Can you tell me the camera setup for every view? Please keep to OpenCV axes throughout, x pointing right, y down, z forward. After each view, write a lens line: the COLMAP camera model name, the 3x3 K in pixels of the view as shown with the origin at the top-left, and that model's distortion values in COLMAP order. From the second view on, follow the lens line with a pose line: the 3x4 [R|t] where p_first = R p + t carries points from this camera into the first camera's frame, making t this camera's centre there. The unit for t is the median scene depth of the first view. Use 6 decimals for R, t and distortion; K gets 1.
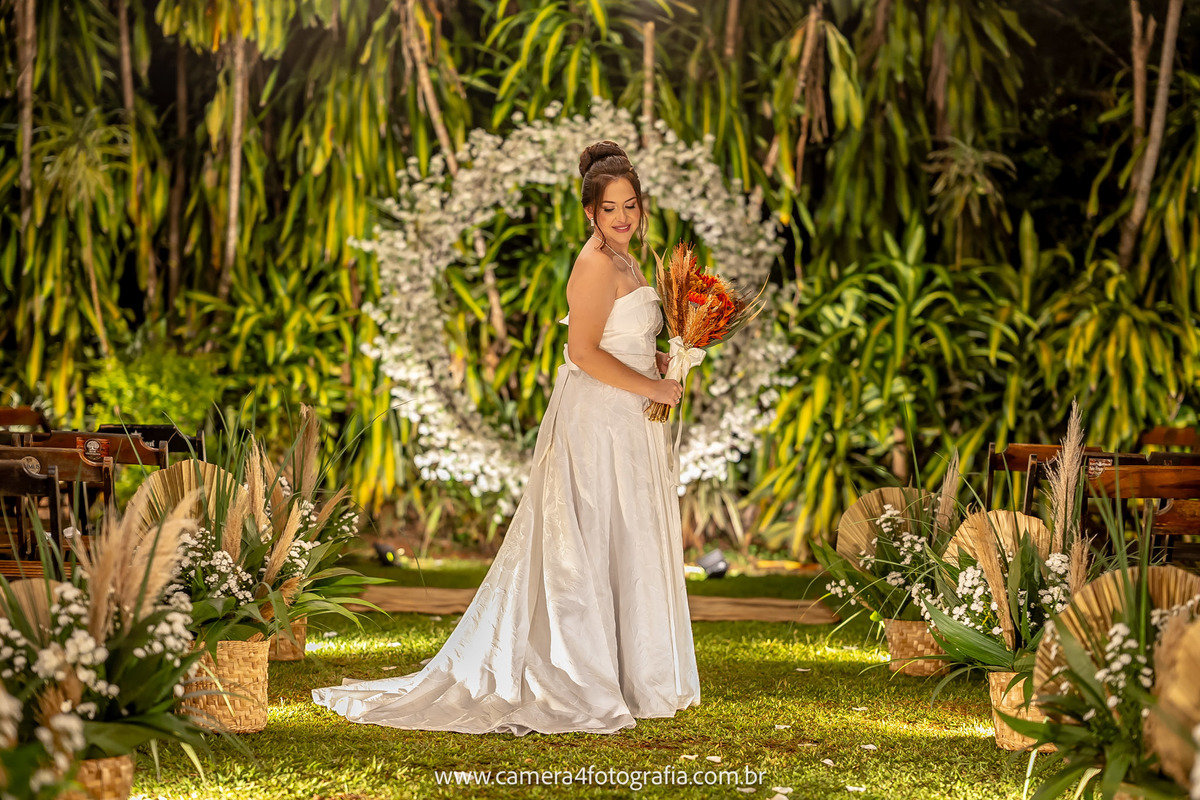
lens RADIAL K [[3102.0, 0, 600.0], [0, 3102.0, 400.0], [0, 0, 1]] dist [0.291463, -2.102552]
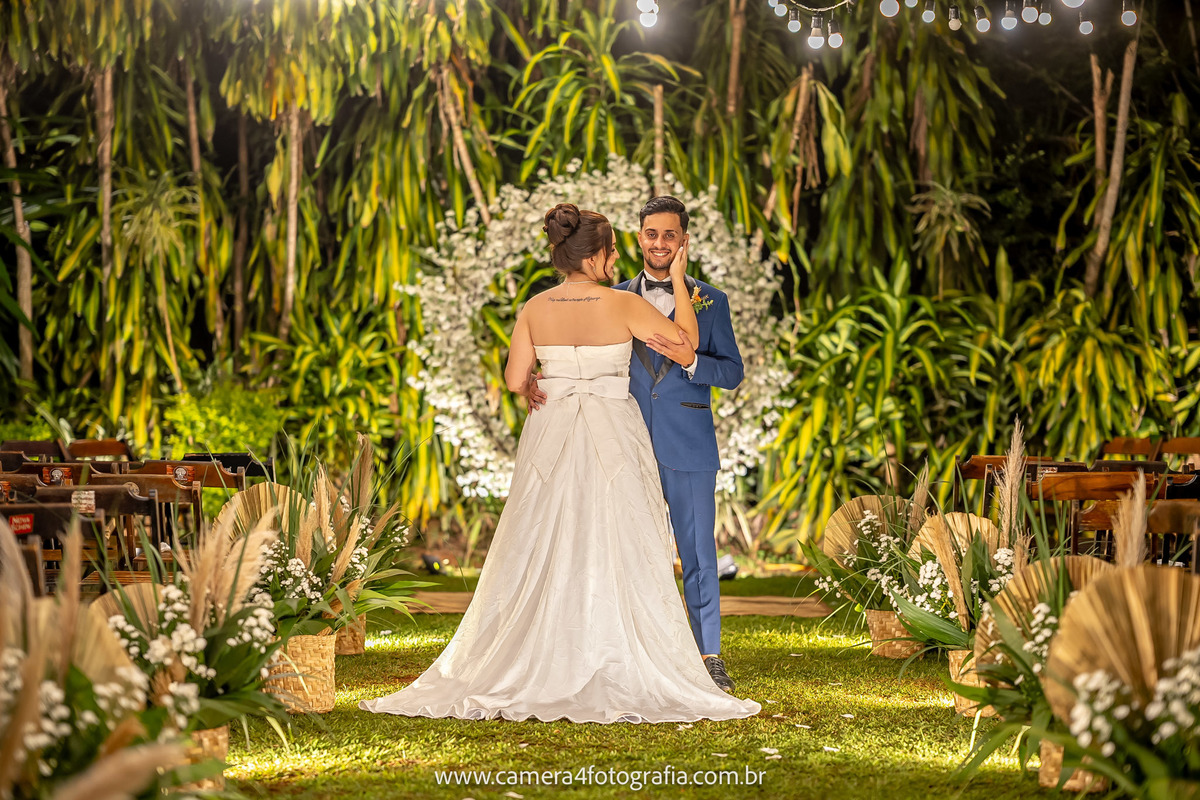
lens RADIAL K [[3102.0, 0, 600.0], [0, 3102.0, 400.0], [0, 0, 1]] dist [0.291463, -2.102552]
pose [[0.999725, -0.019073, -0.013633, 0.007875], [0.018994, 0.999802, -0.005922, -0.001780], [0.013744, 0.005661, 0.999890, -0.119883]]
